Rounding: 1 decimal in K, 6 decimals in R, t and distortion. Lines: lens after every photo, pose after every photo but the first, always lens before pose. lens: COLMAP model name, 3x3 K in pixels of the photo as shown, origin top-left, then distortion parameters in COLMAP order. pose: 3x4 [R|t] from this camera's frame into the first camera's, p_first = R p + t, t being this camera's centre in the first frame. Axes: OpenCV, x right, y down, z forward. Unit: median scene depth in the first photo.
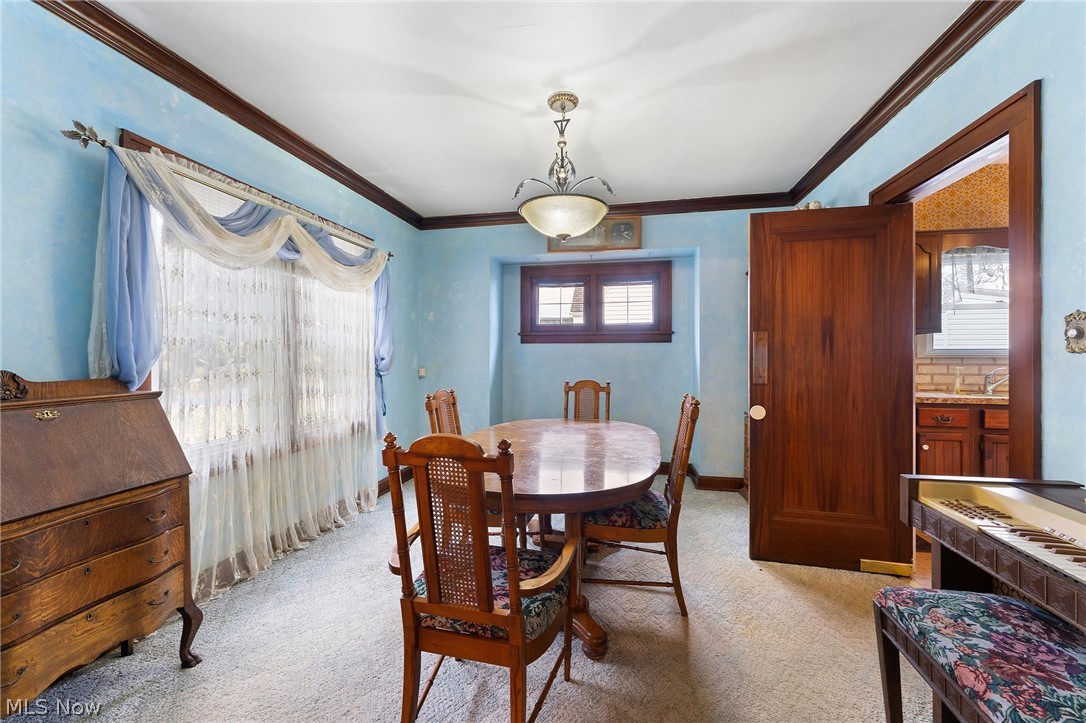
lens RADIAL K [[434.1, 0, 541.0], [0, 434.1, 356.6], [0, 0, 1]] dist [-0.002567, -0.000014]
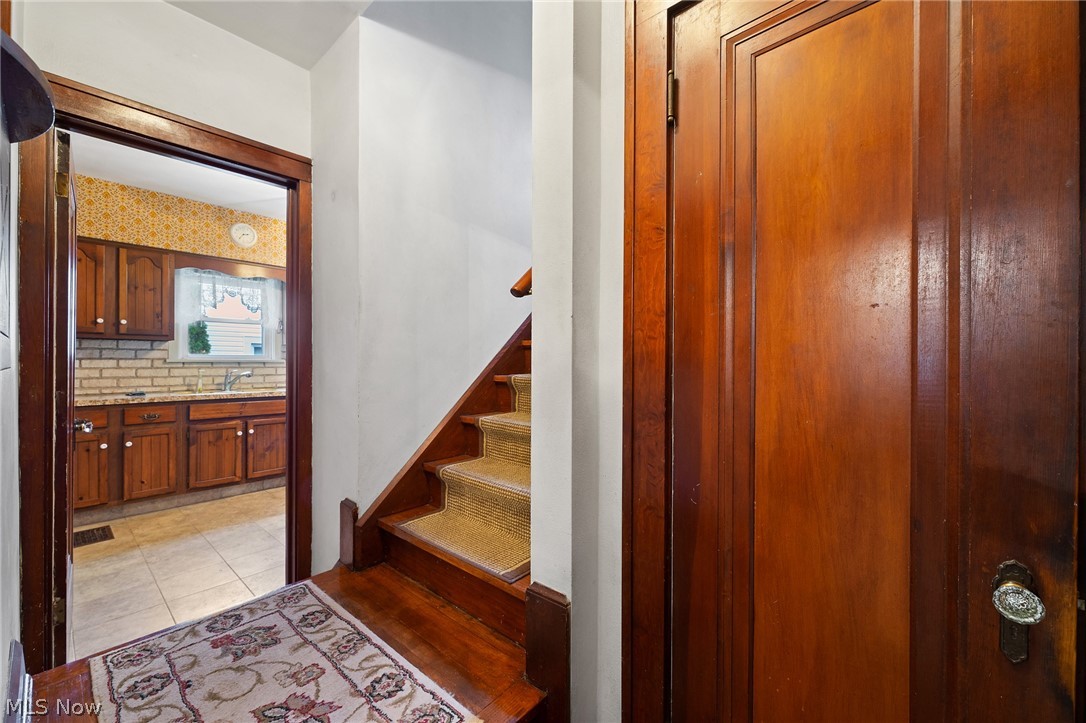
lens RADIAL K [[434.1, 0, 541.4], [0, 434.1, 362.9], [0, 0, 1]] dist [-0.002567, -0.000014]
pose [[0.487434, -0.003904, 0.873151, 0.418989], [-0.000342, 0.999989, 0.004662, -0.000959], [-0.873160, -0.002571, 0.487428, -0.417177]]
